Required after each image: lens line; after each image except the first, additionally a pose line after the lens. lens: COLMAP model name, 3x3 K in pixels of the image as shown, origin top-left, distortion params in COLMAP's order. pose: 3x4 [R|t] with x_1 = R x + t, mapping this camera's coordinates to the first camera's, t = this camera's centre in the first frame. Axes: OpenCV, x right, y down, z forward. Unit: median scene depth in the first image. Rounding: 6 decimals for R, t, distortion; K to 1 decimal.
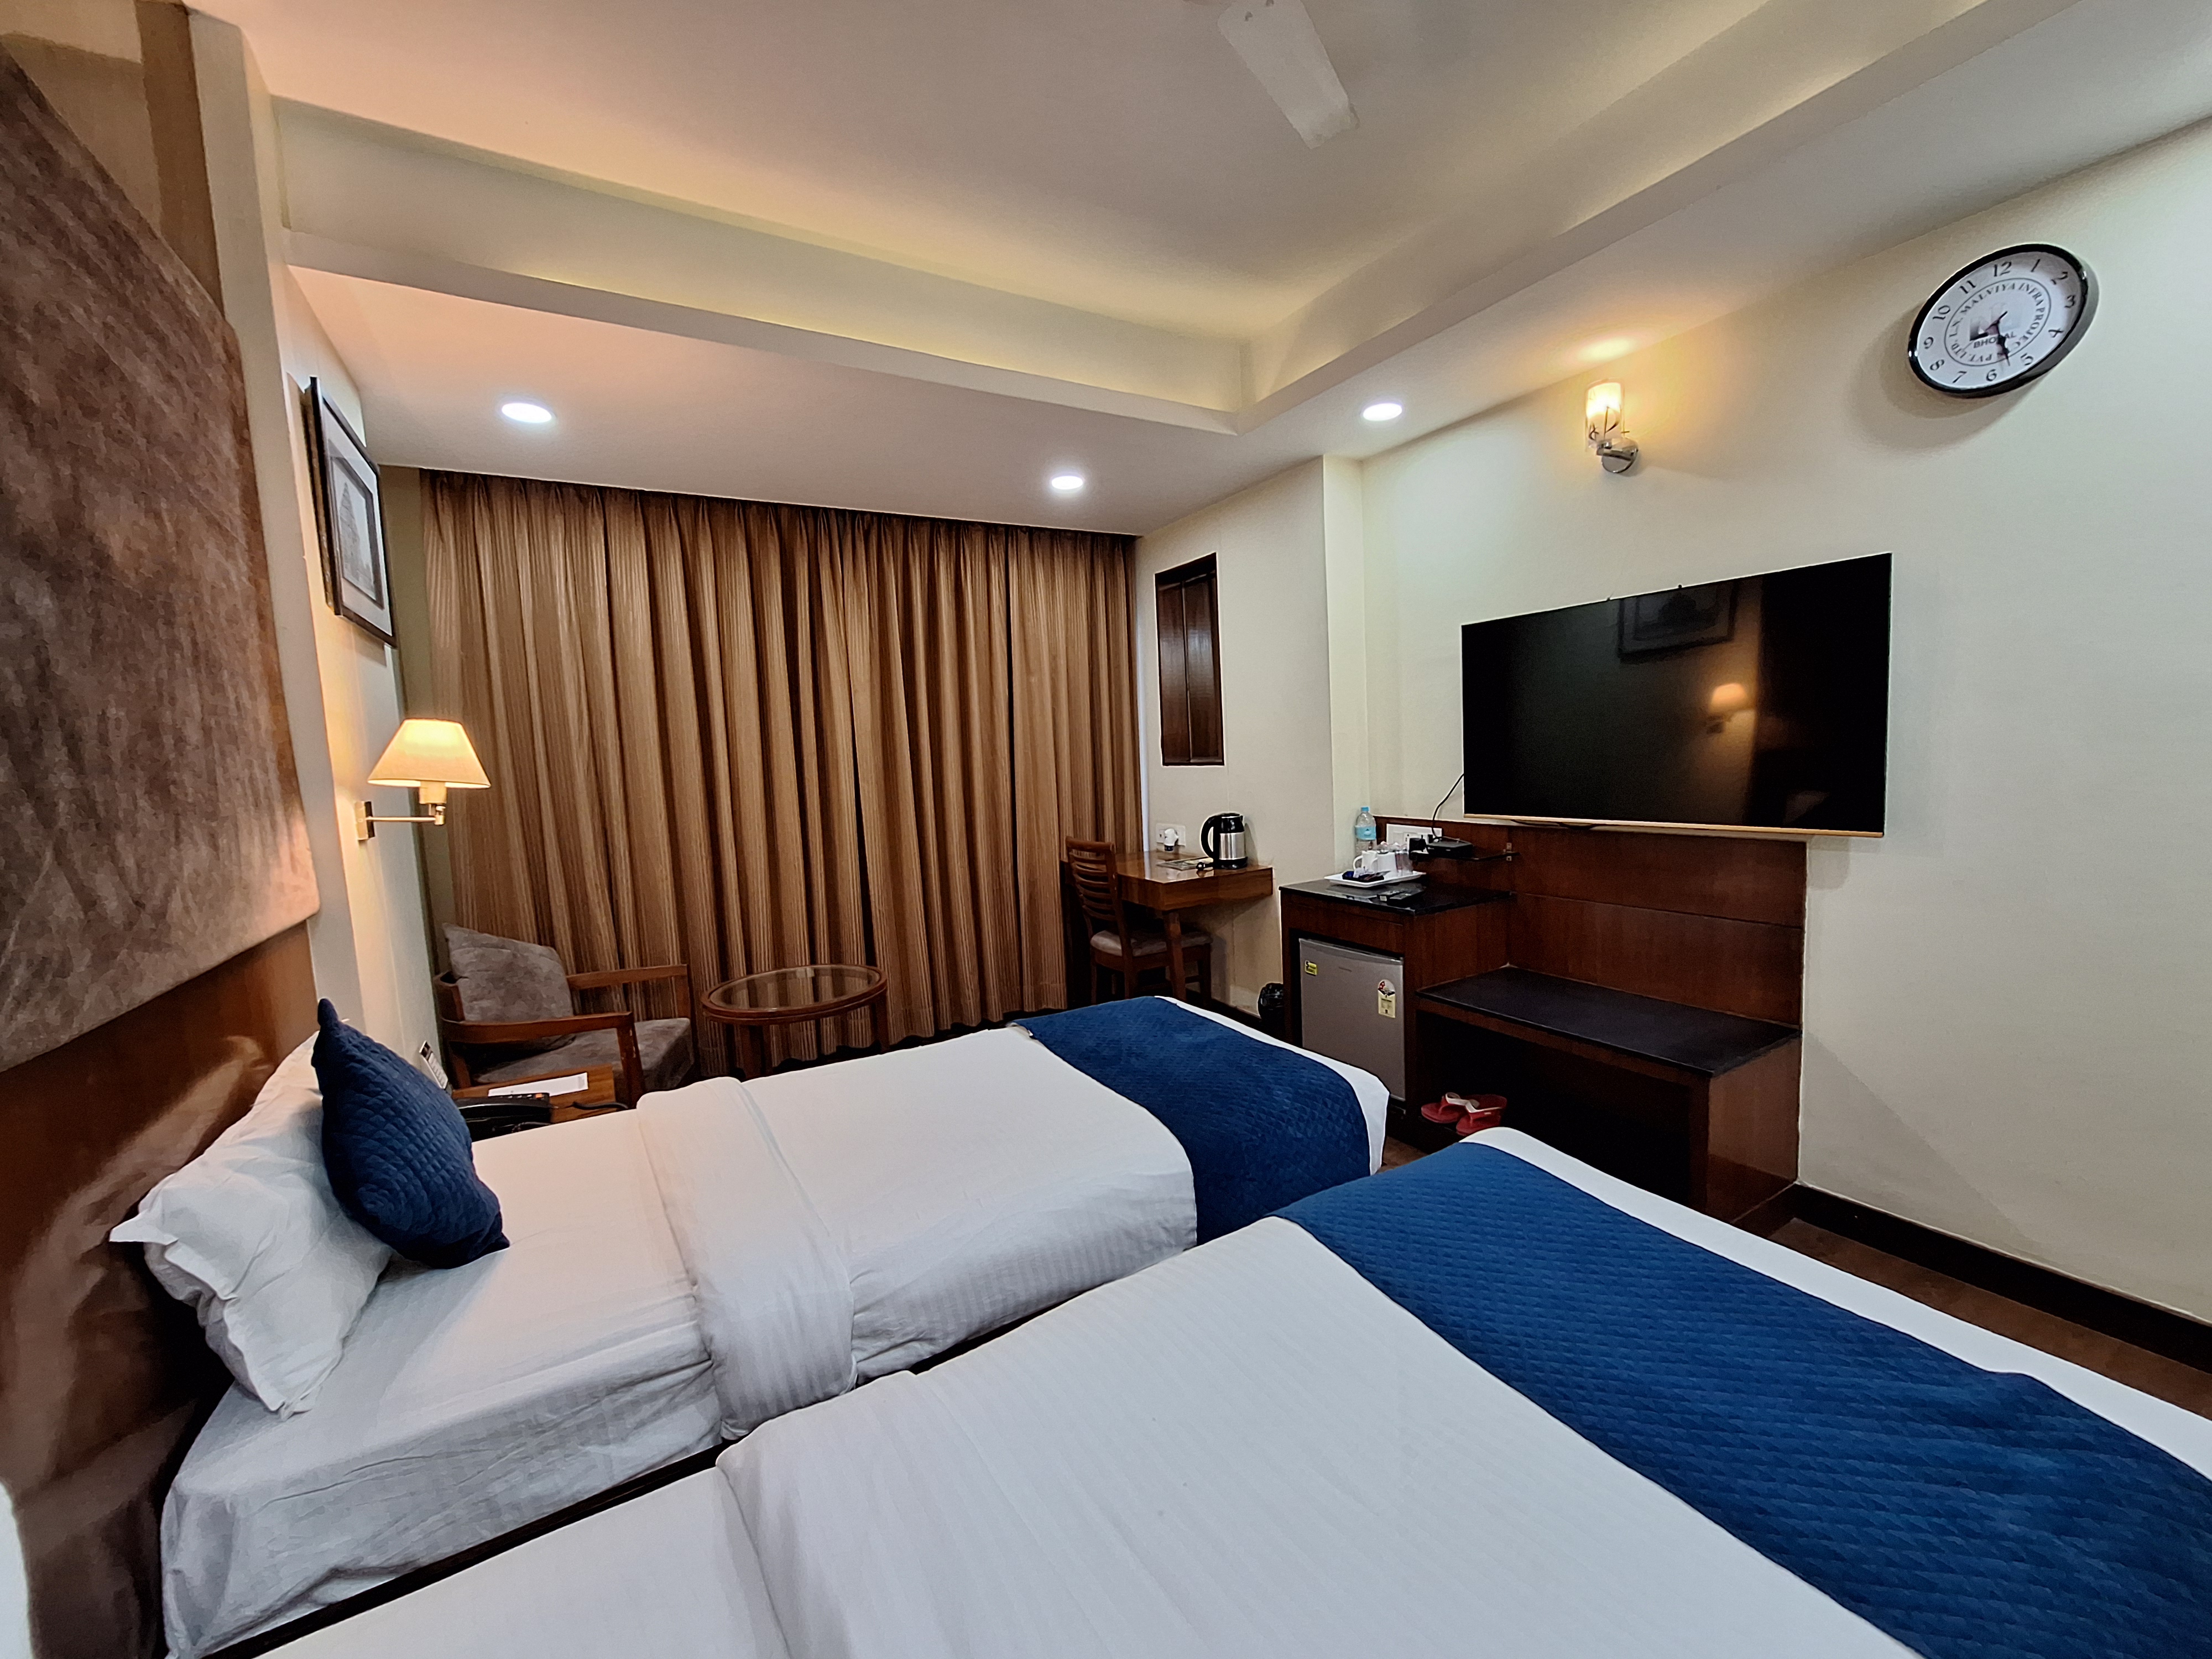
lens RADIAL K [[875.8, 0, 1113.7], [0, 875.8, 831.8], [0, 0, 1]] dist [-0.002942, -0.000052]
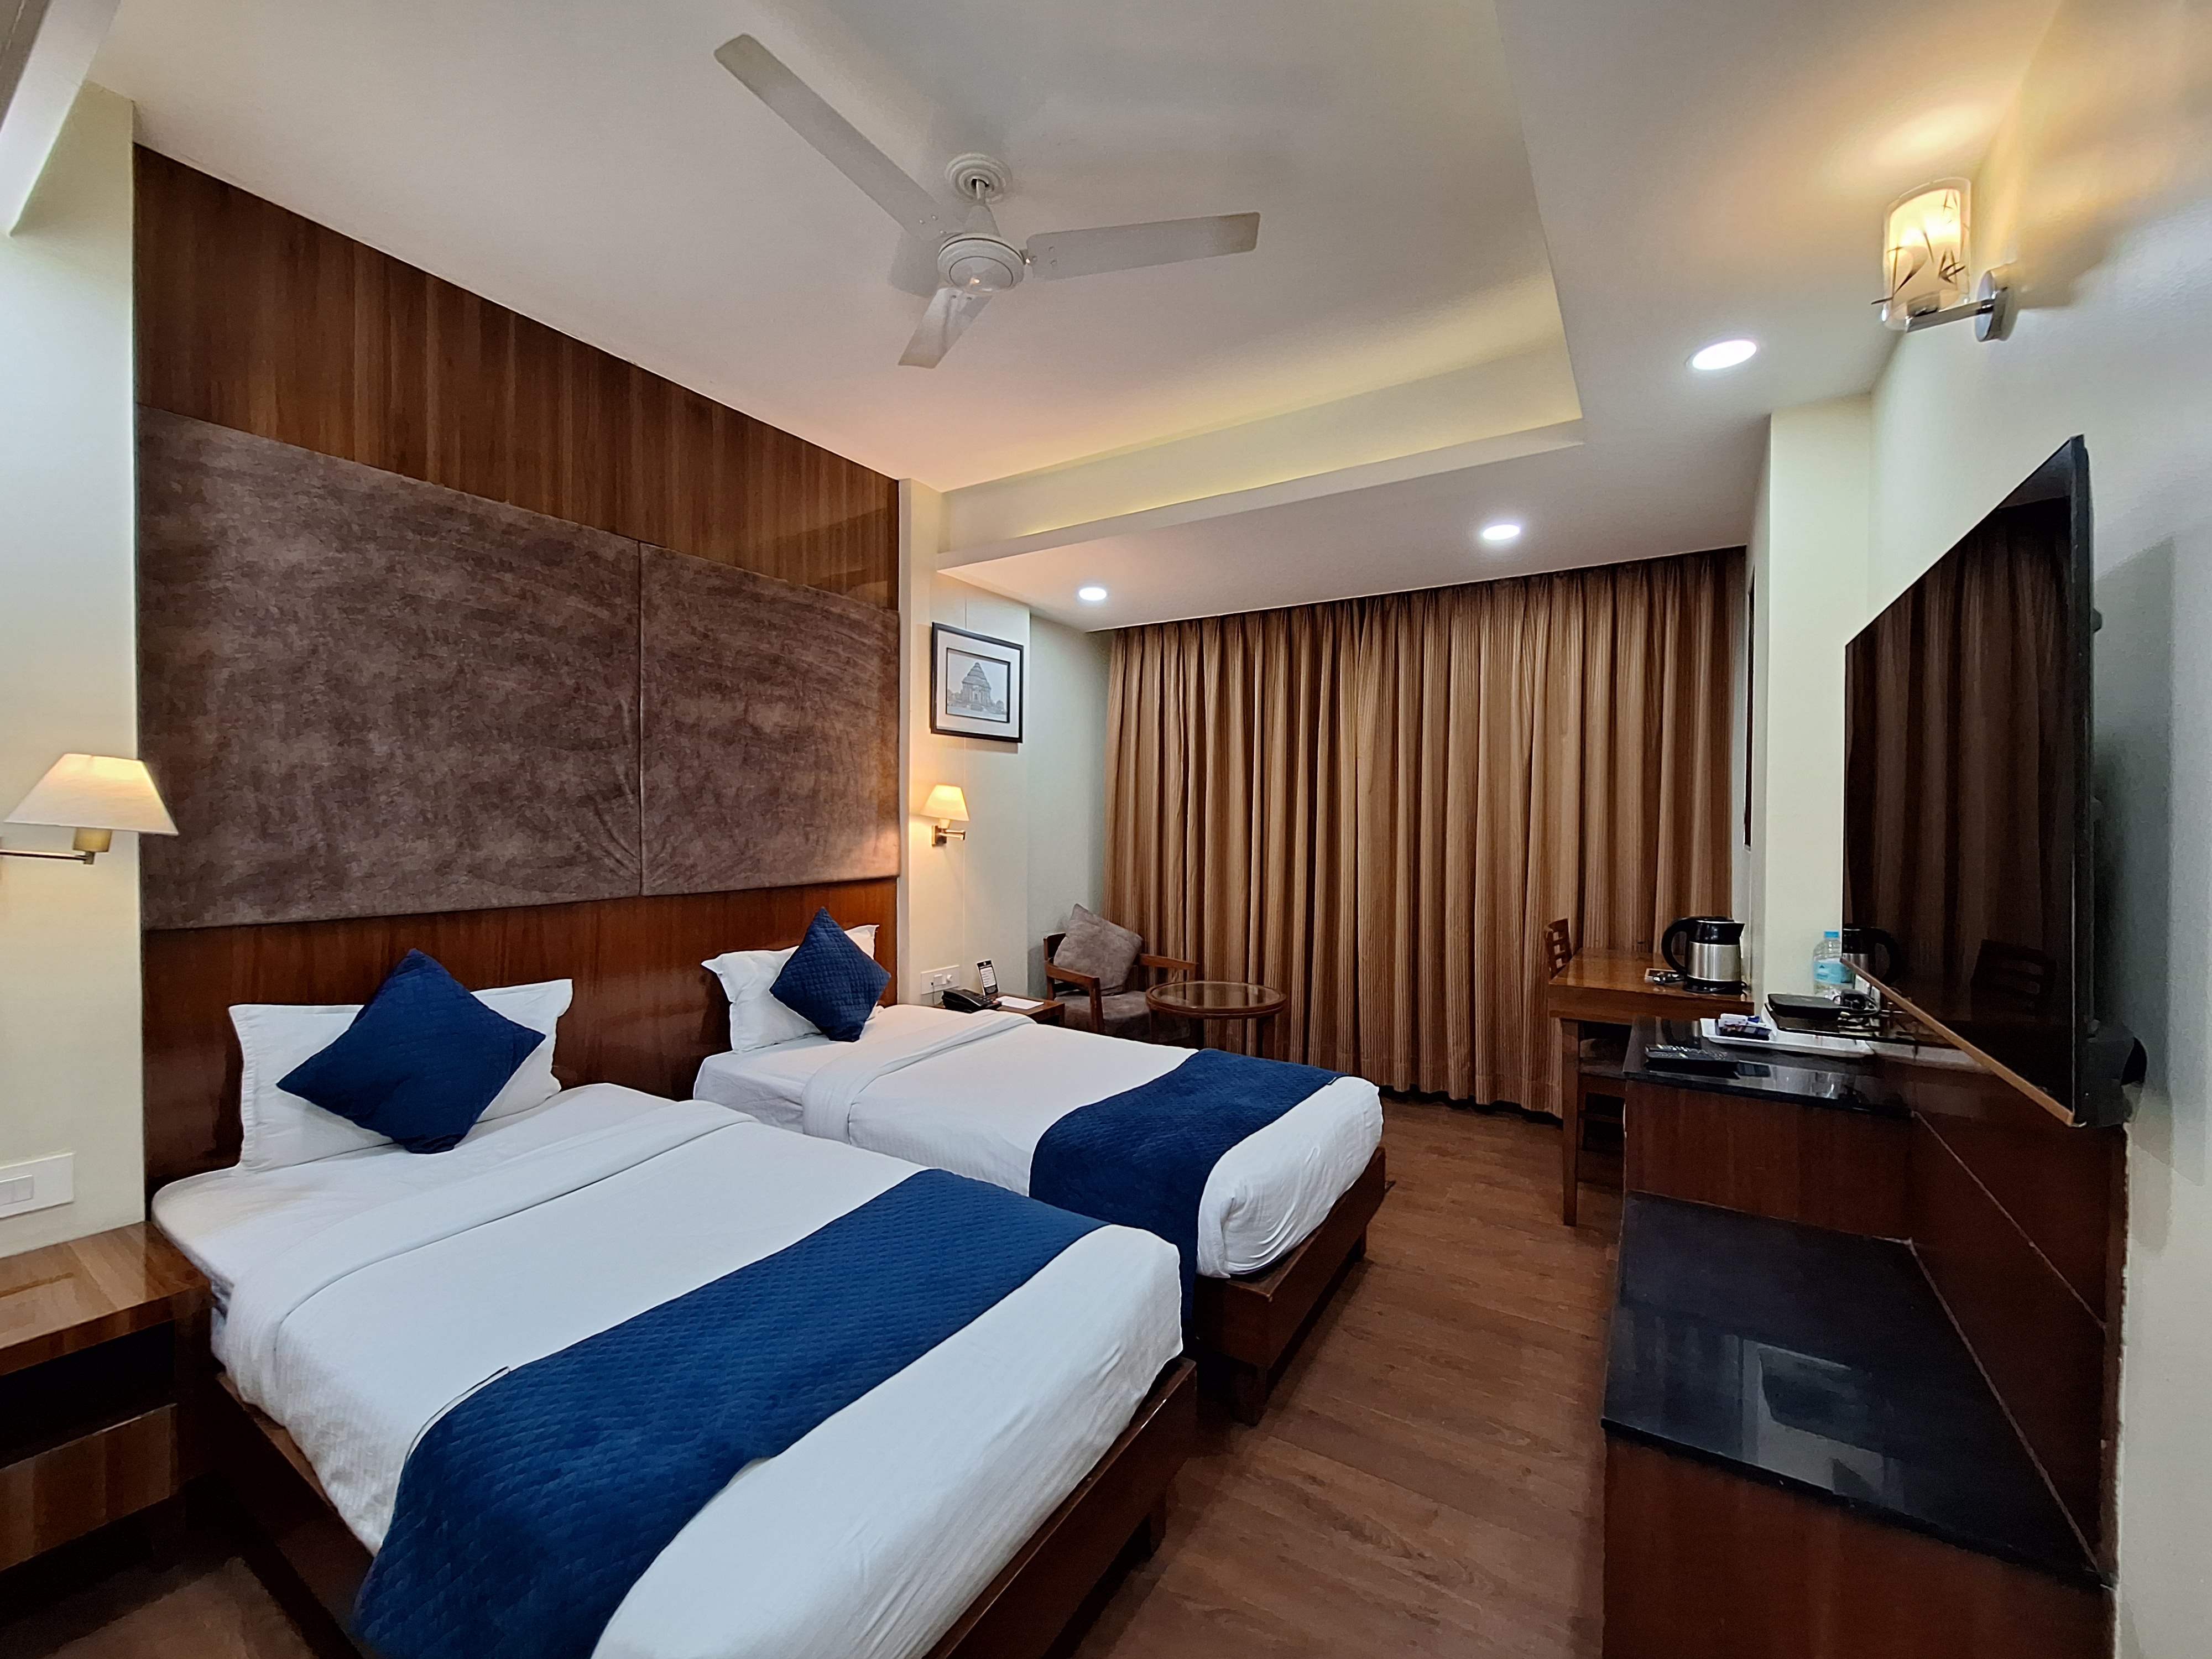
lens RADIAL K [[875.8, 0, 1113.7], [0, 875.8, 831.8], [0, 0, 1]] dist [-0.002942, -0.000052]
pose [[0.449958, 0.061952, -0.890898, 0.782794], [-0.110274, 0.993811, 0.013413, -0.064833], [0.886215, 0.092207, 0.454005, 0.317577]]
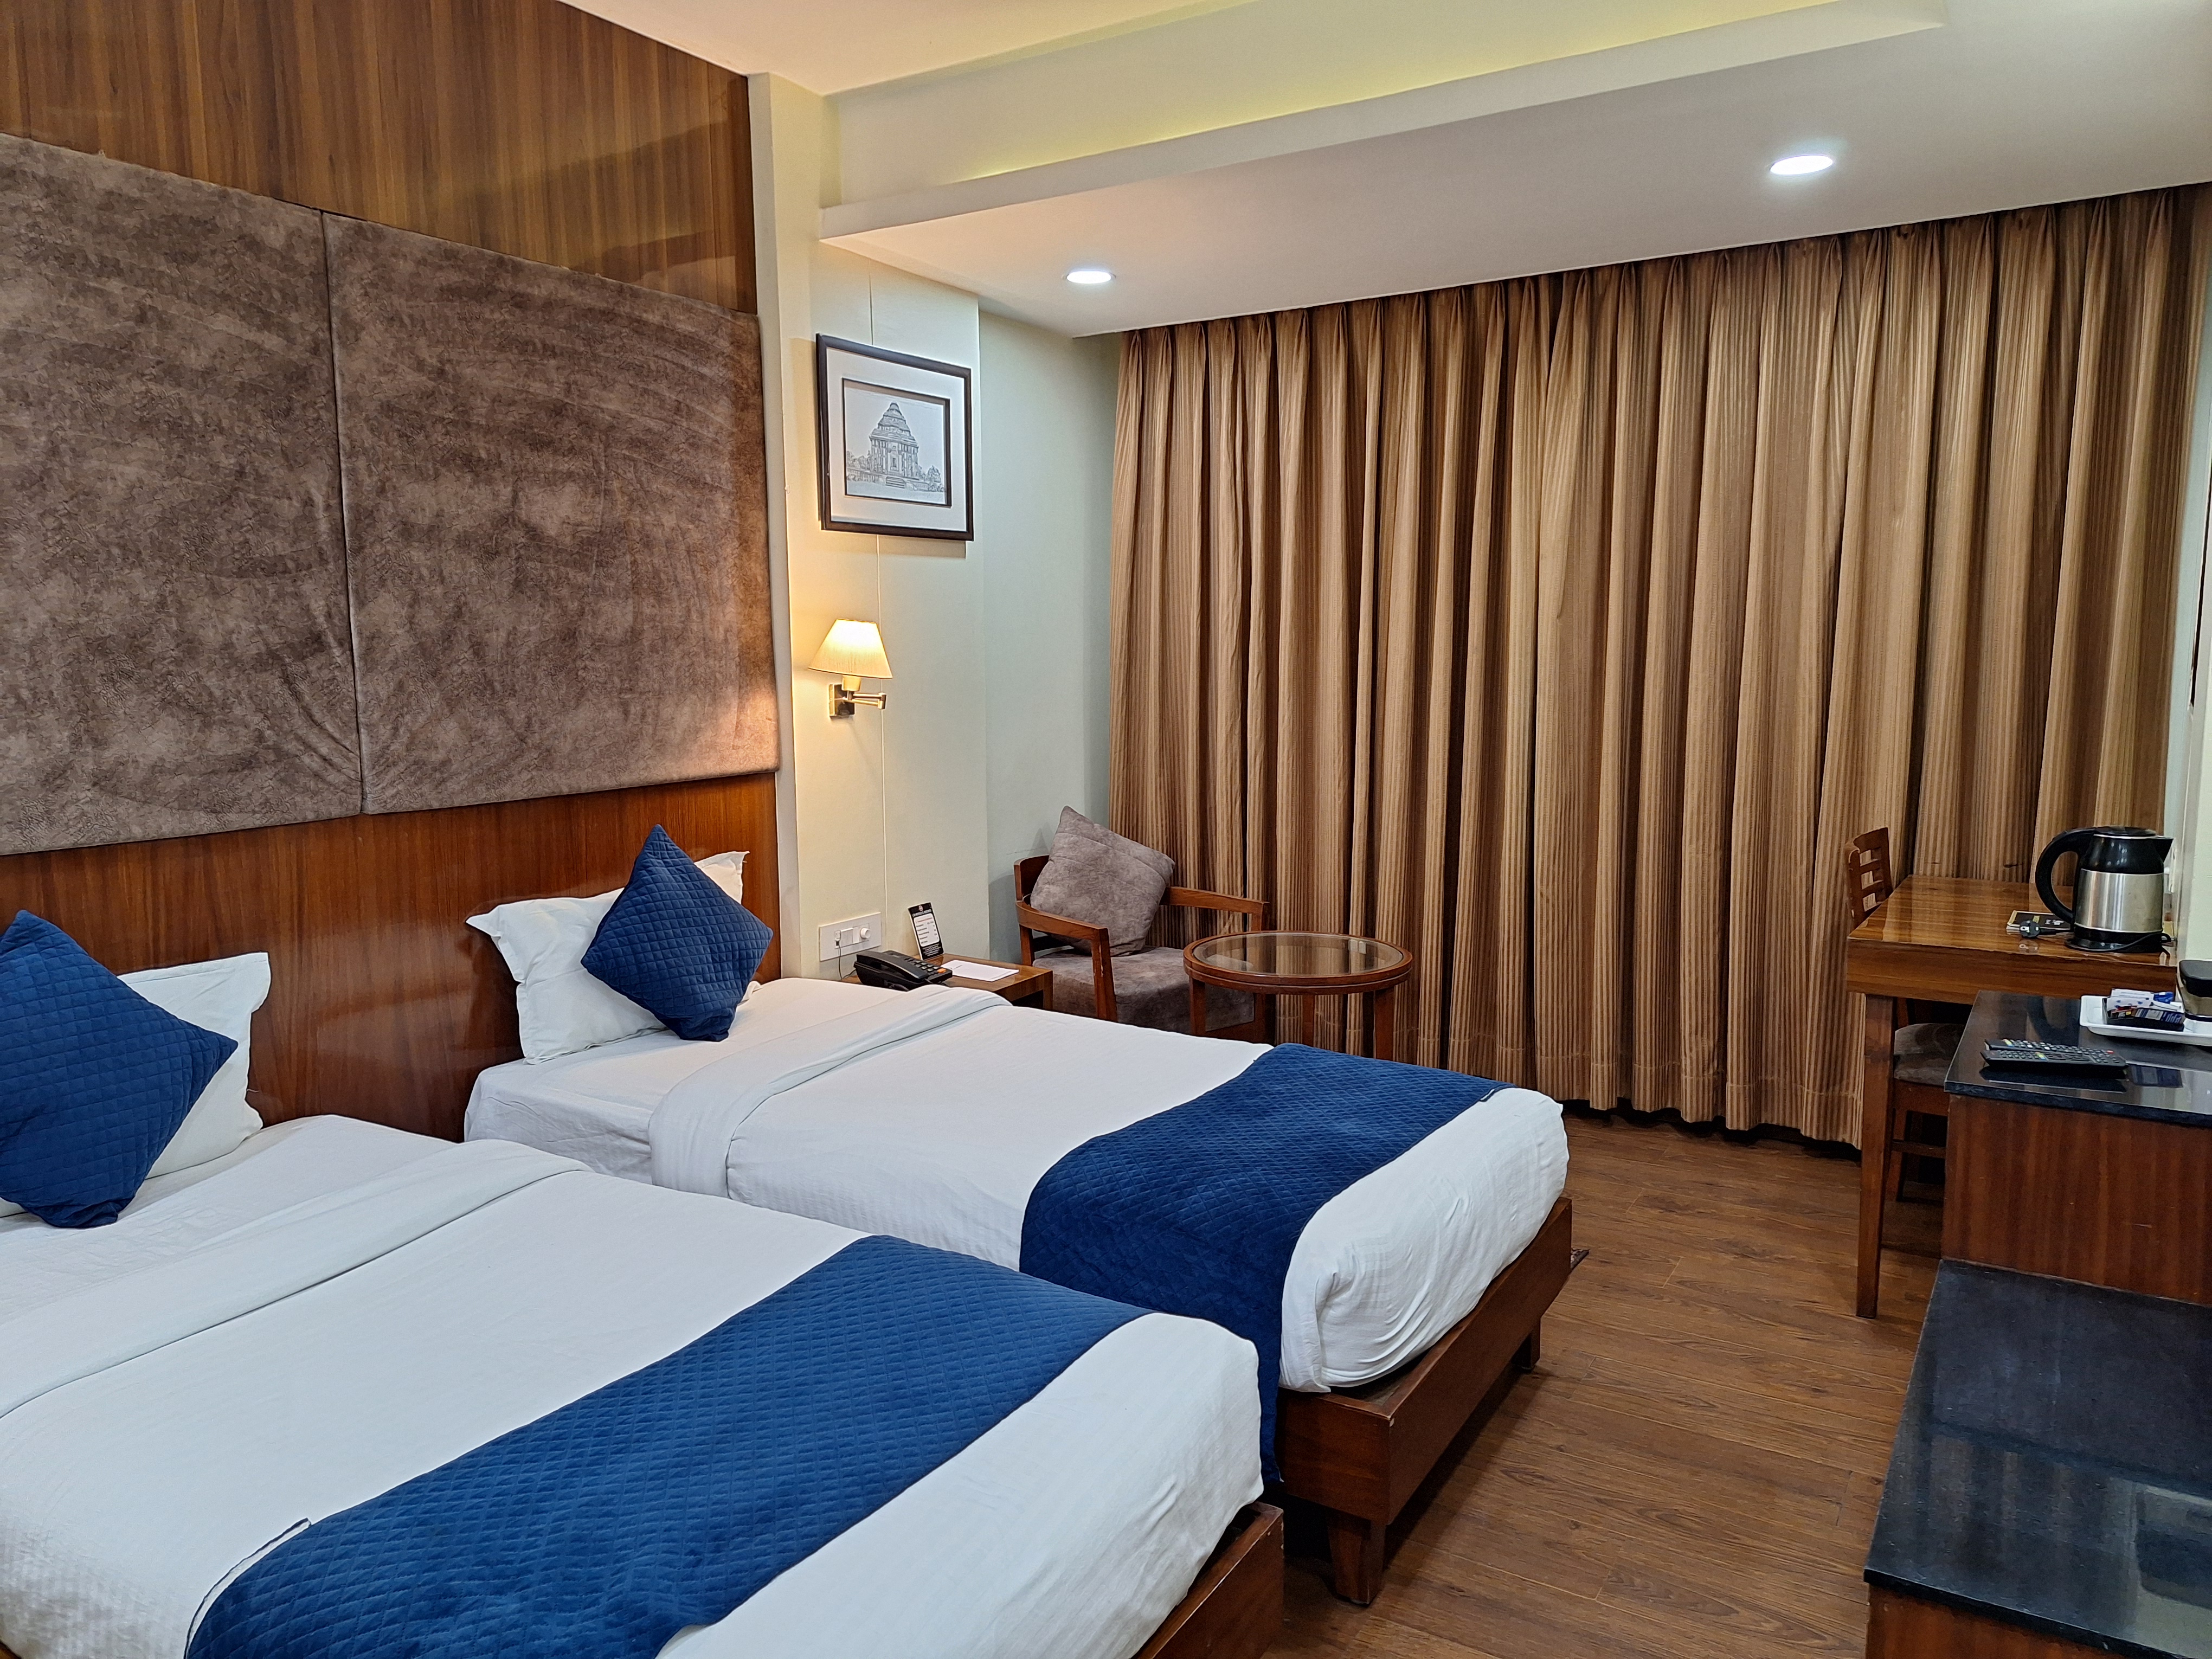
lens RADIAL K [[1534.2, 0, 1110.3], [0, 1534.2, 821.8], [0, 0, 1]] dist [0.104489, -0.122381]
pose [[0.451420, 0.150545, -0.879520, 0.850342], [-0.098942, 0.988032, 0.118336, -0.095436], [0.886809, 0.033602, 0.460912, 0.256780]]
